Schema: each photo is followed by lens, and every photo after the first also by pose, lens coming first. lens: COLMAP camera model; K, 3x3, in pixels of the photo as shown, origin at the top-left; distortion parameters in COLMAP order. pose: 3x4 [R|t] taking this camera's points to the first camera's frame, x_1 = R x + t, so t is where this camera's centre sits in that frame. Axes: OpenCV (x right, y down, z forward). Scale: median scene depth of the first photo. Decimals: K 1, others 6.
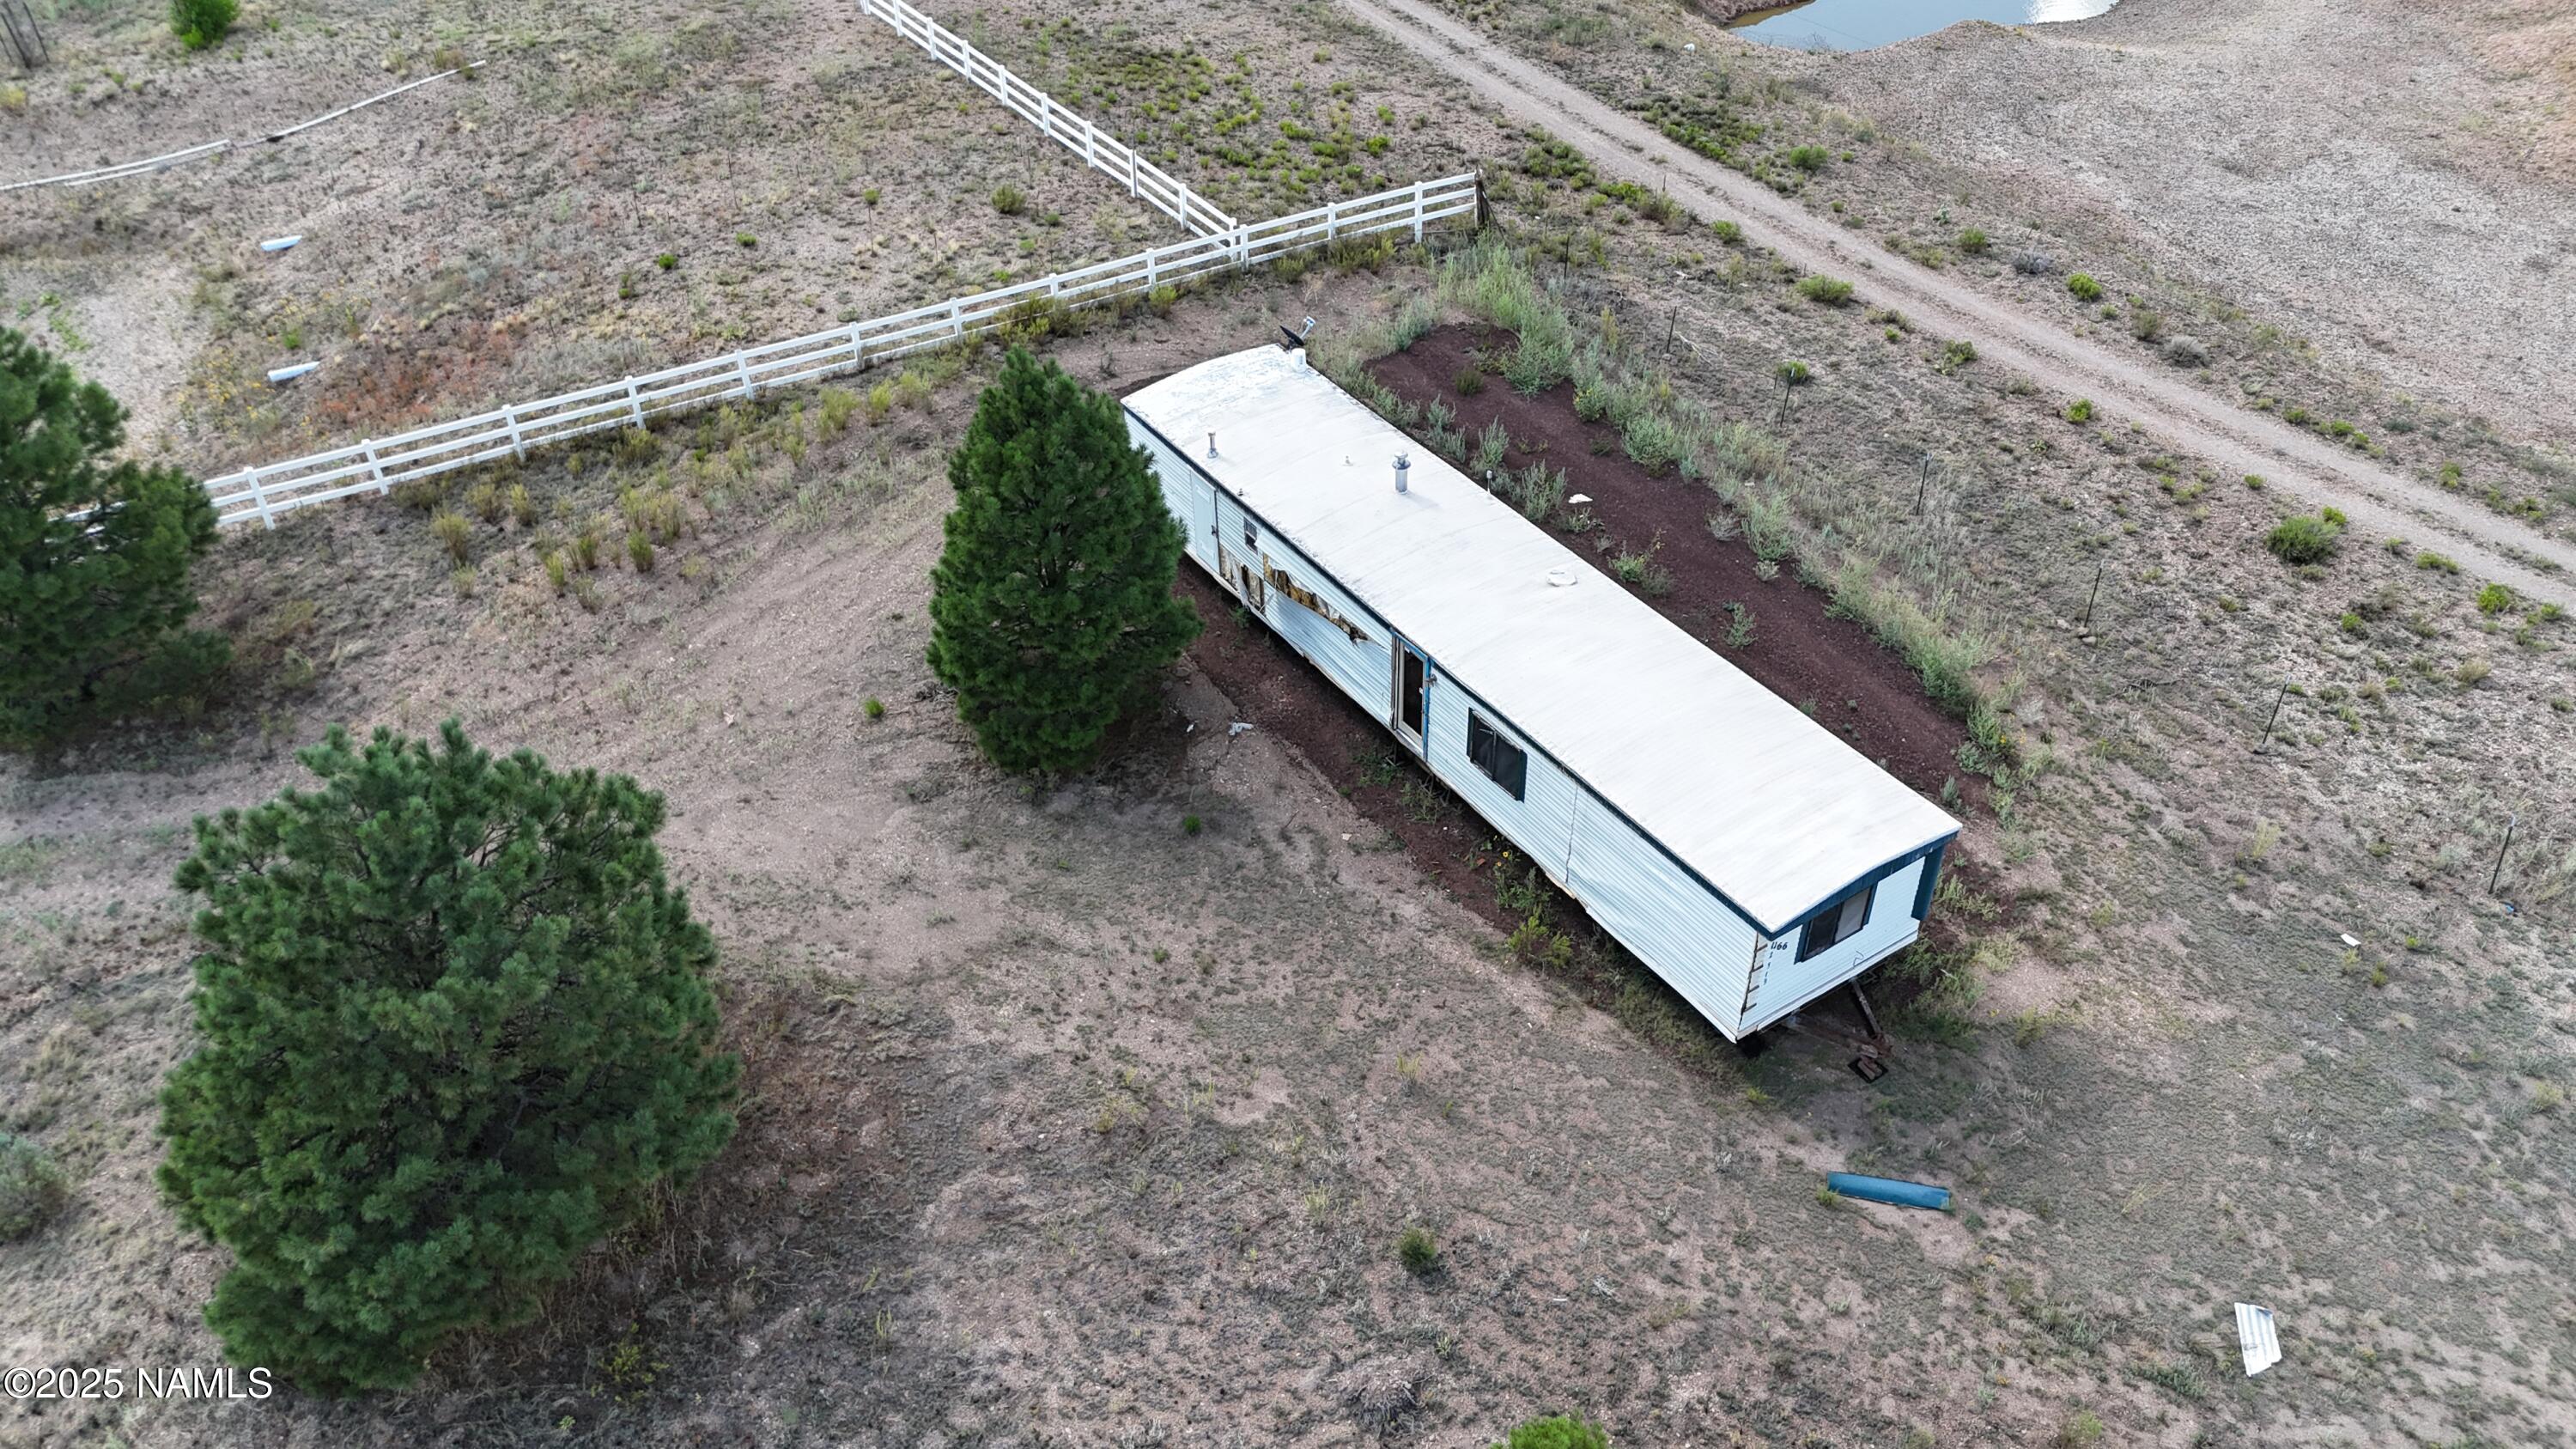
lens RADIAL K [[1913.2, 0, 1288.0], [0, 1913.2, 724.5], [0, 0, 1]] dist [0.058413, -0.046172]
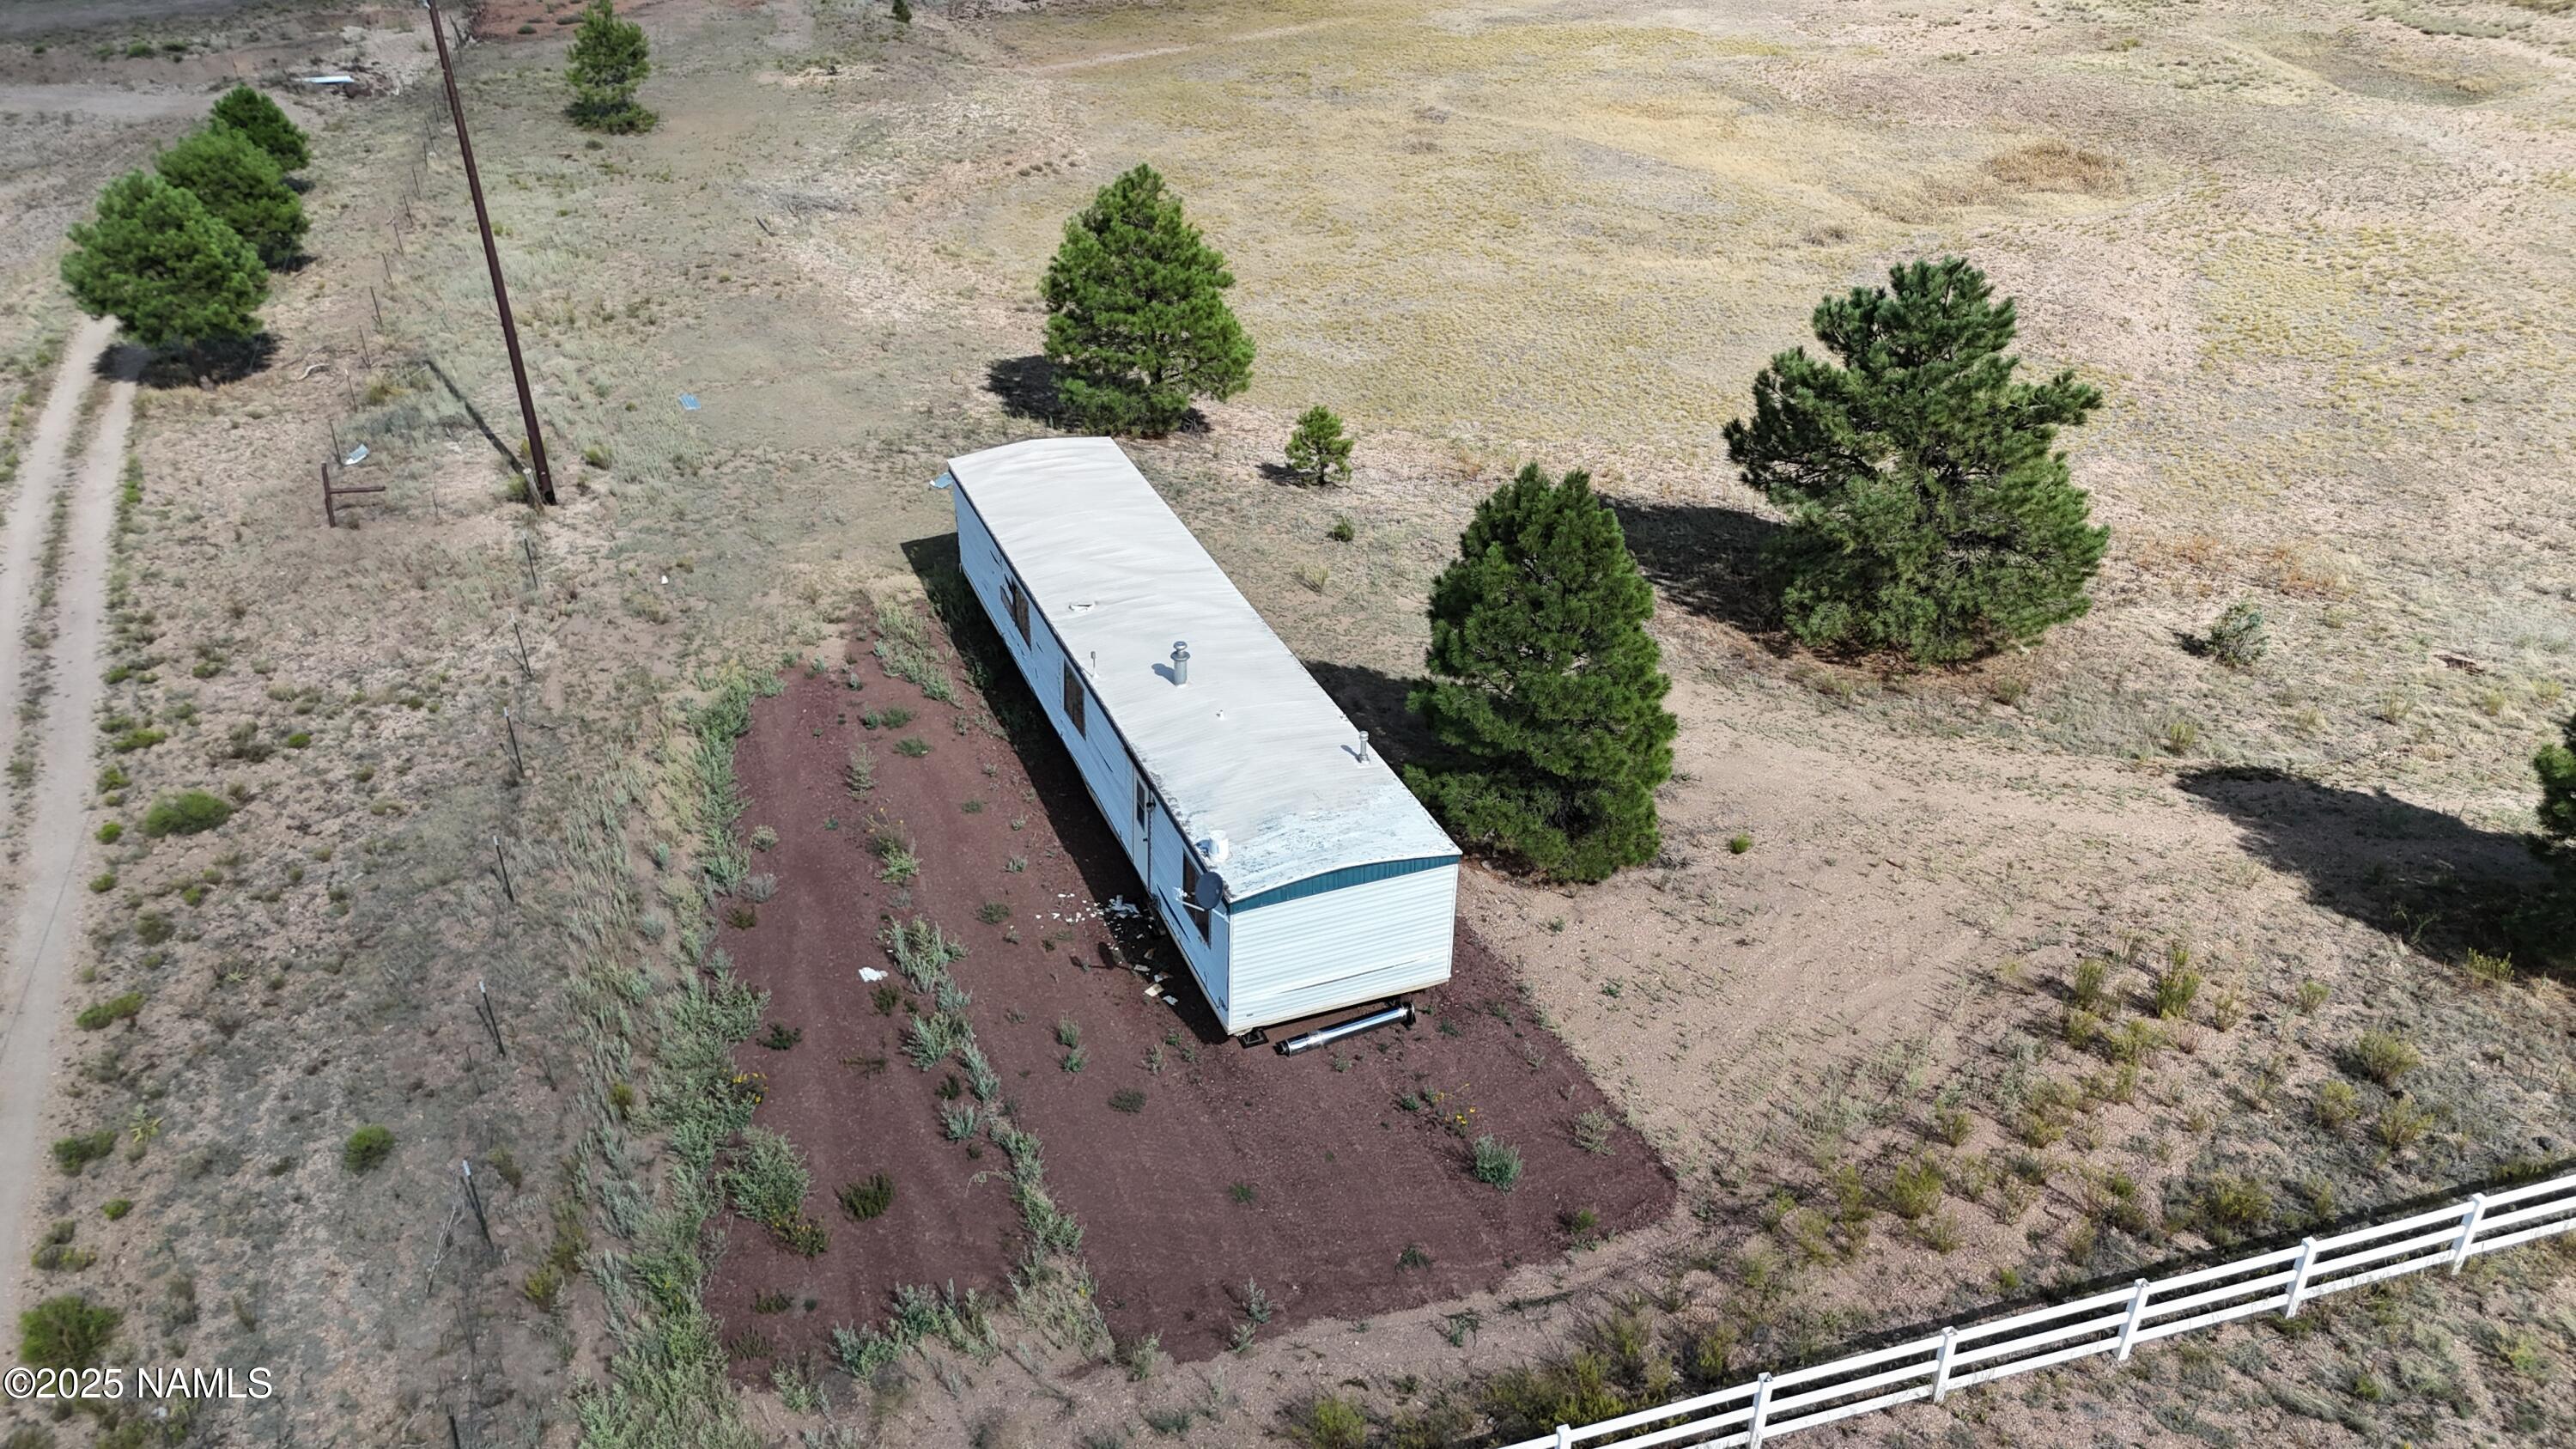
lens RADIAL K [[1898.7, 0, 1288.0], [0, 1898.7, 724.5], [0, 0, 1]] dist [0.066896, -0.067745]
pose [[-0.978418, -0.085985, 0.187894, -0.148012], [0.145543, 0.358702, 0.922036, -0.843382], [-0.146679, 0.929484, -0.338446, 1.149692]]
